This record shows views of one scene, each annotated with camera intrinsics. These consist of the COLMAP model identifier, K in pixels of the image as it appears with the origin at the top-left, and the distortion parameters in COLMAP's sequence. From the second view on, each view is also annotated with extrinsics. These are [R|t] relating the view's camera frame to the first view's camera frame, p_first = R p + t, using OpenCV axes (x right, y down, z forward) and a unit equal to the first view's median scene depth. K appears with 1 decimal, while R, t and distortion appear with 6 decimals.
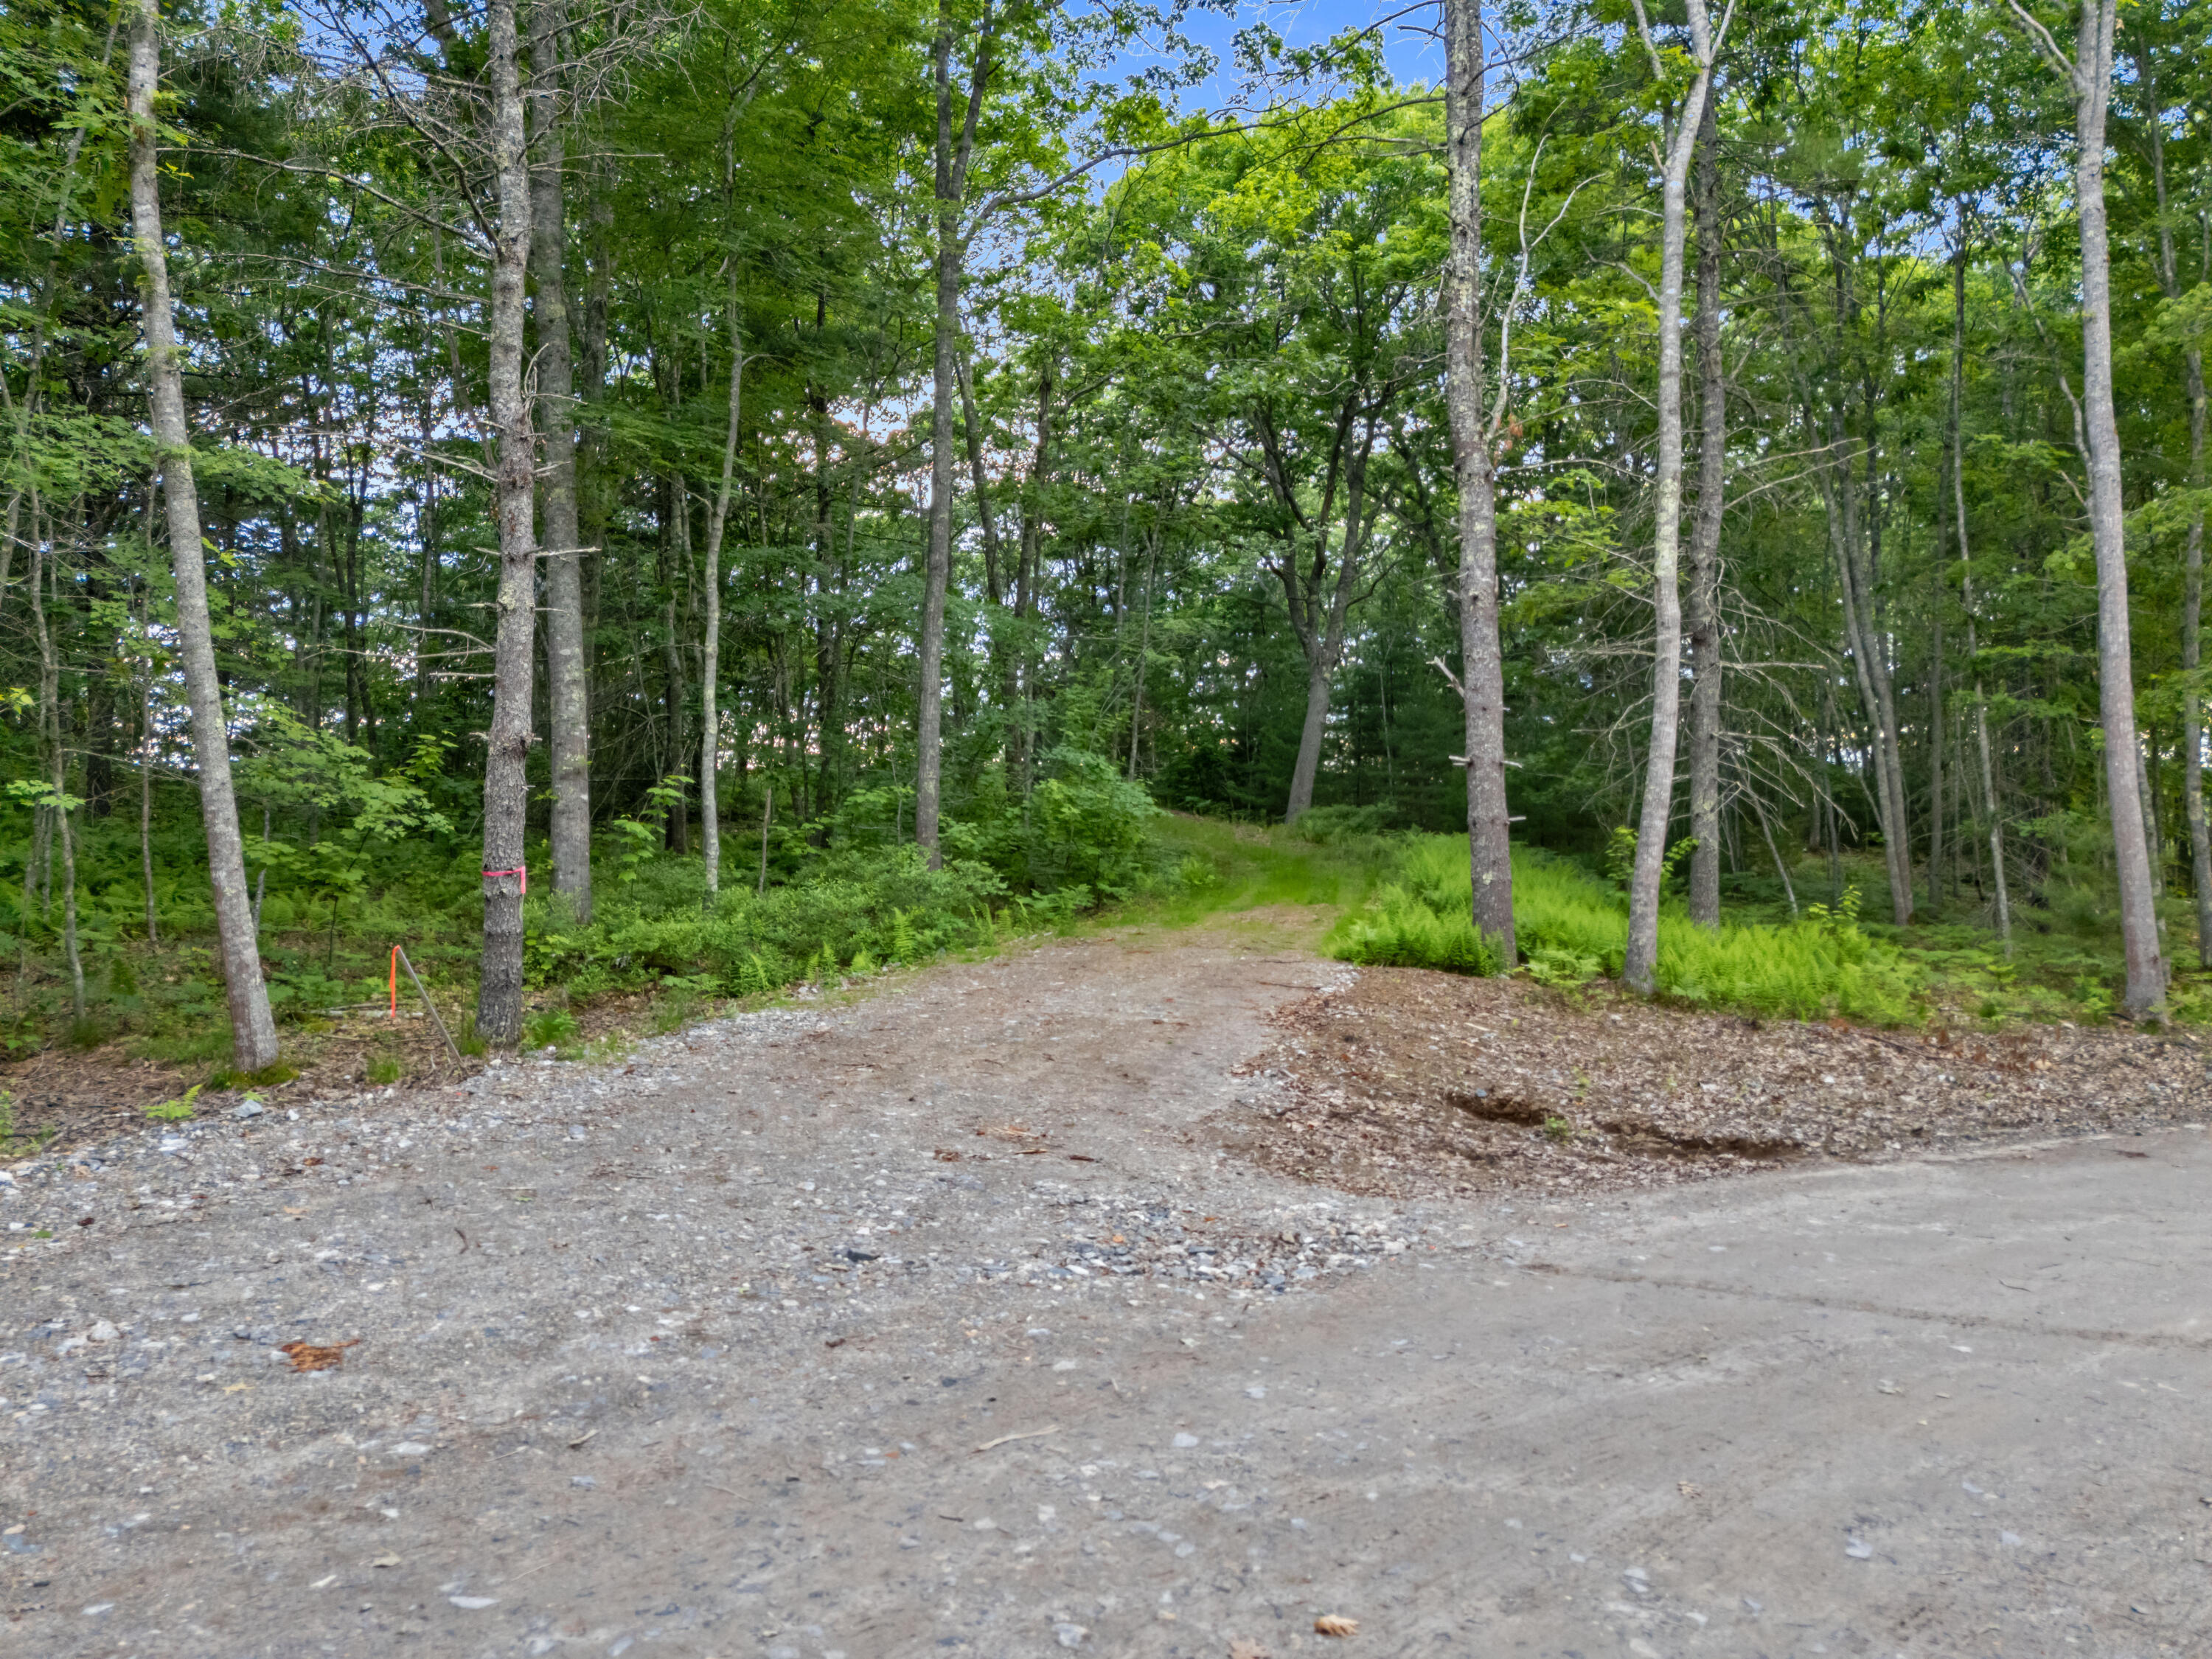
lens RADIAL K [[1625.5, 0, 1102.4], [0, 1625.5, 829.8], [0, 0, 1]] dist [0.060878, -0.057128]
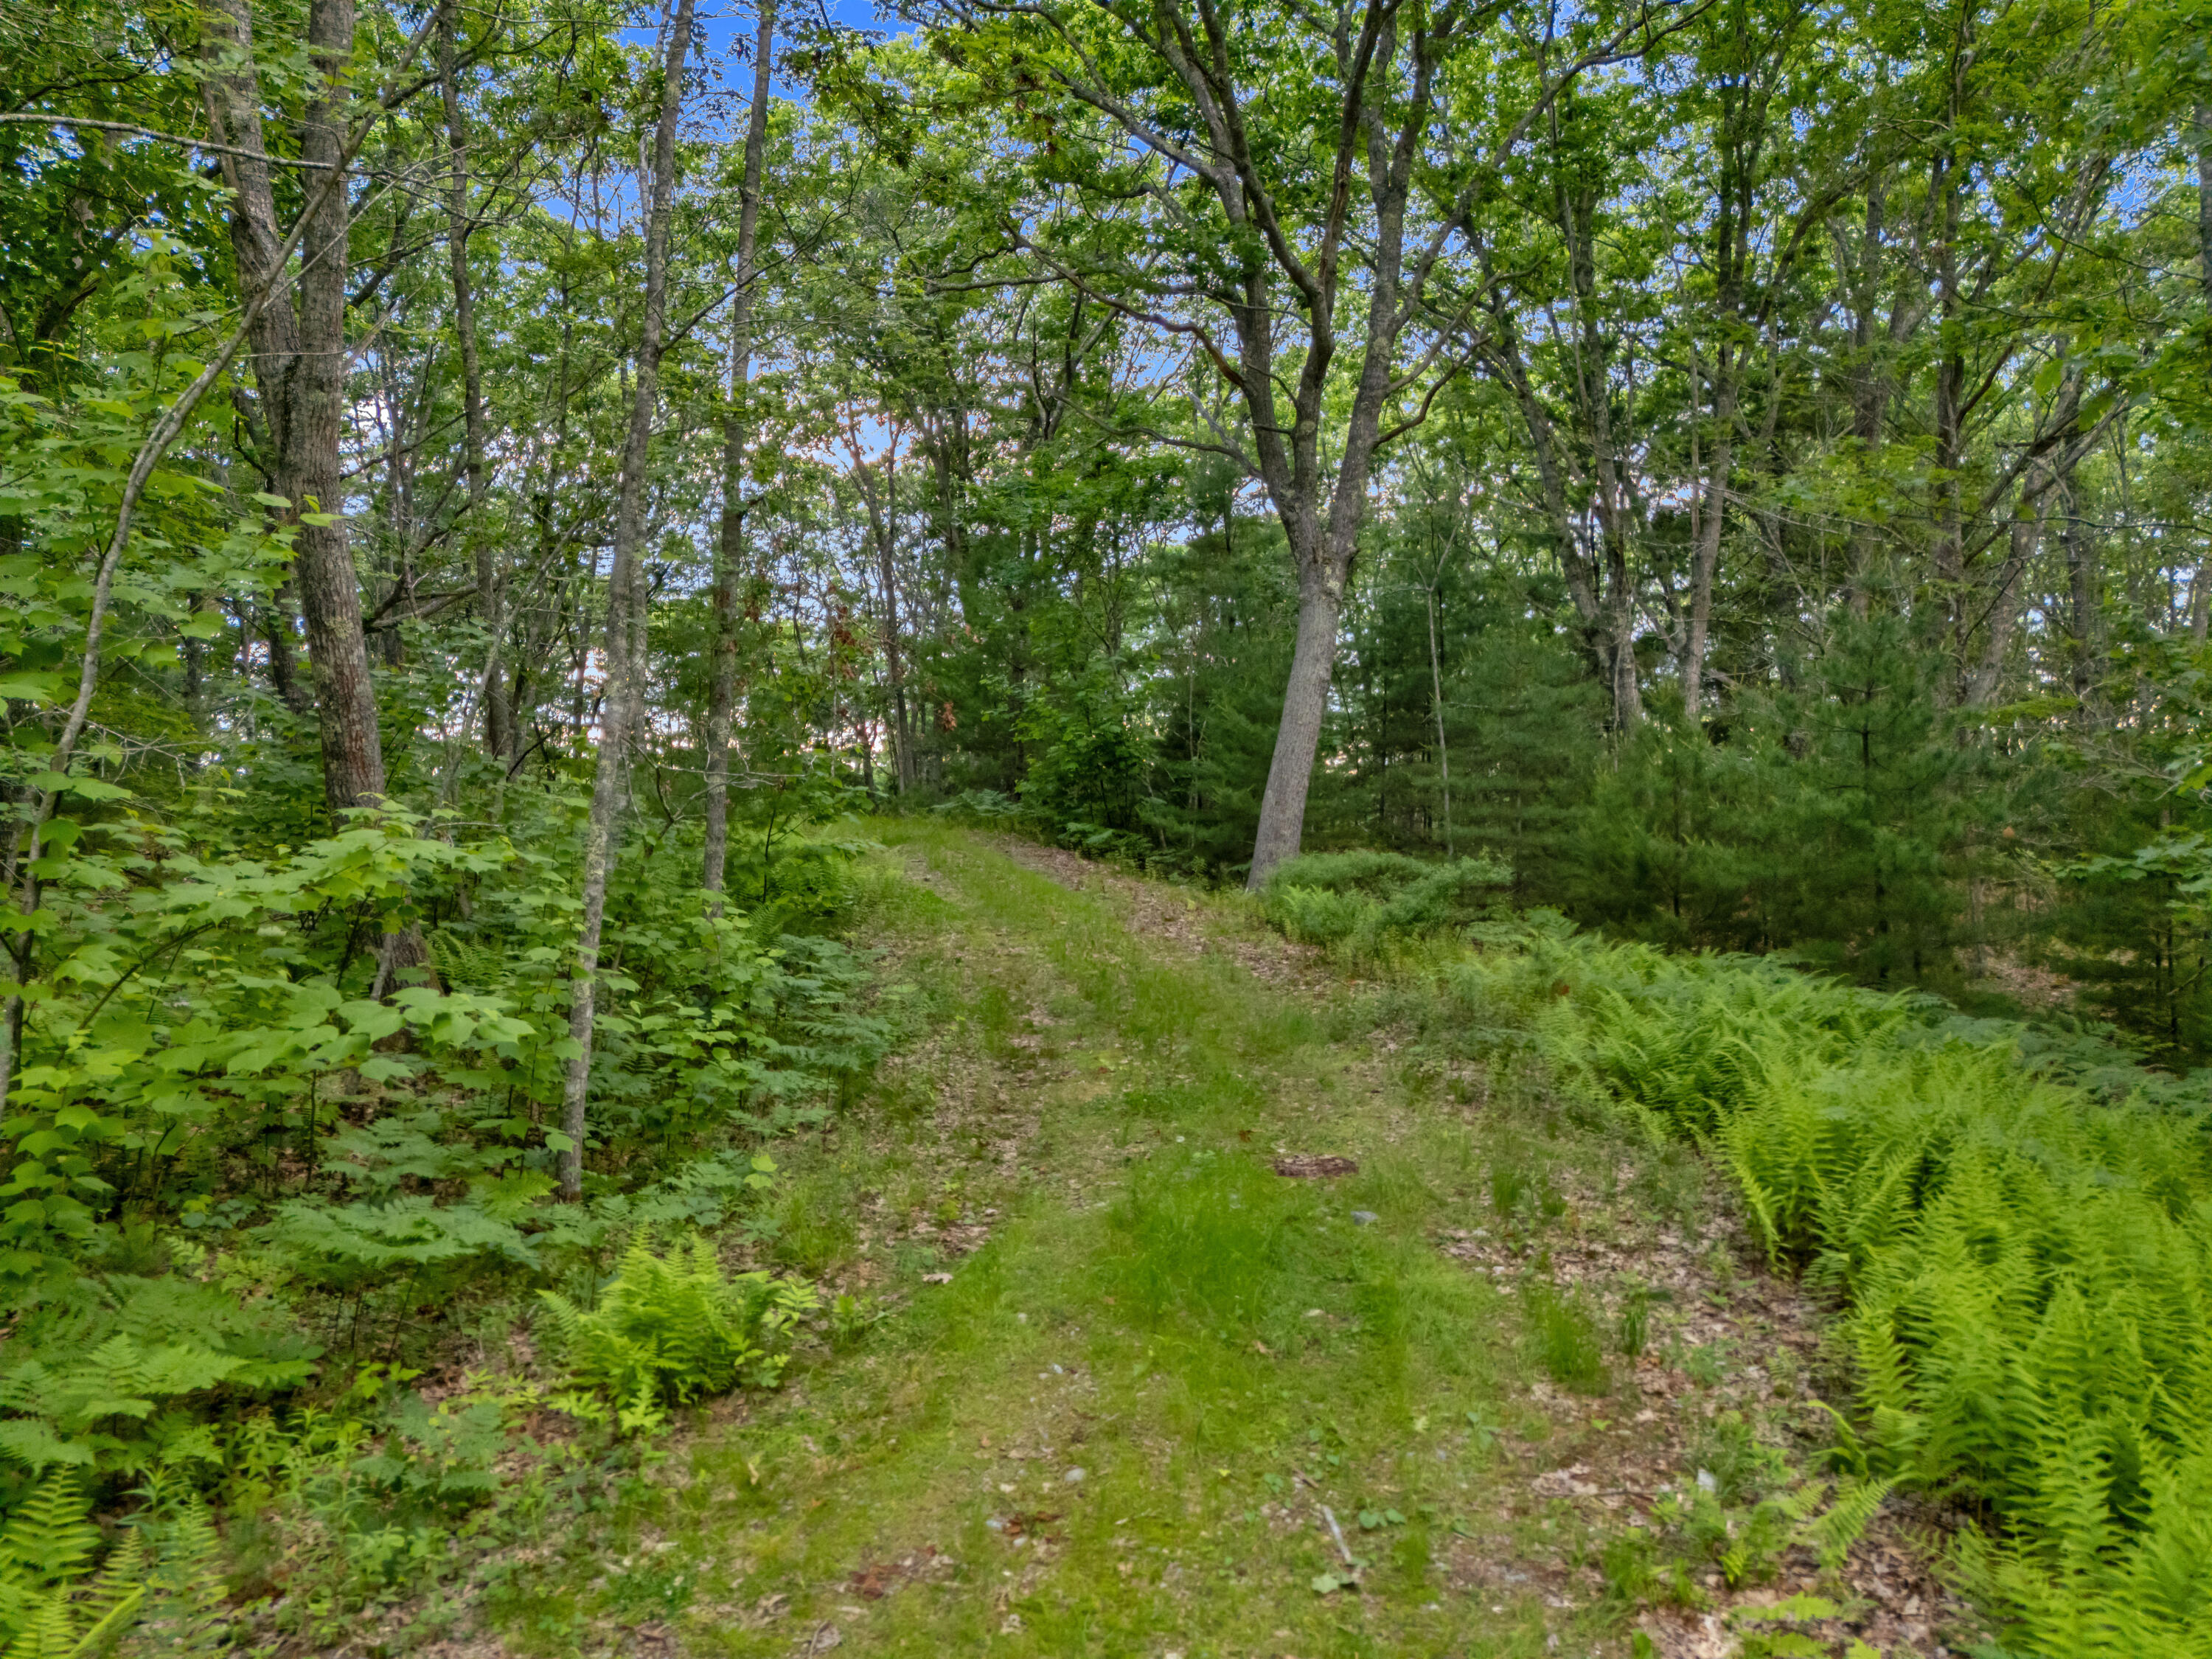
lens RADIAL K [[1625.5, 0, 1109.5], [0, 1625.5, 824.9], [0, 0, 1]] dist [0.060878, -0.057128]
pose [[0.999932, -0.001387, 0.011583, 0.063272], [0.001391, 0.999999, -0.000361, -0.021298], [-0.011583, 0.000377, 0.999933, 0.497241]]
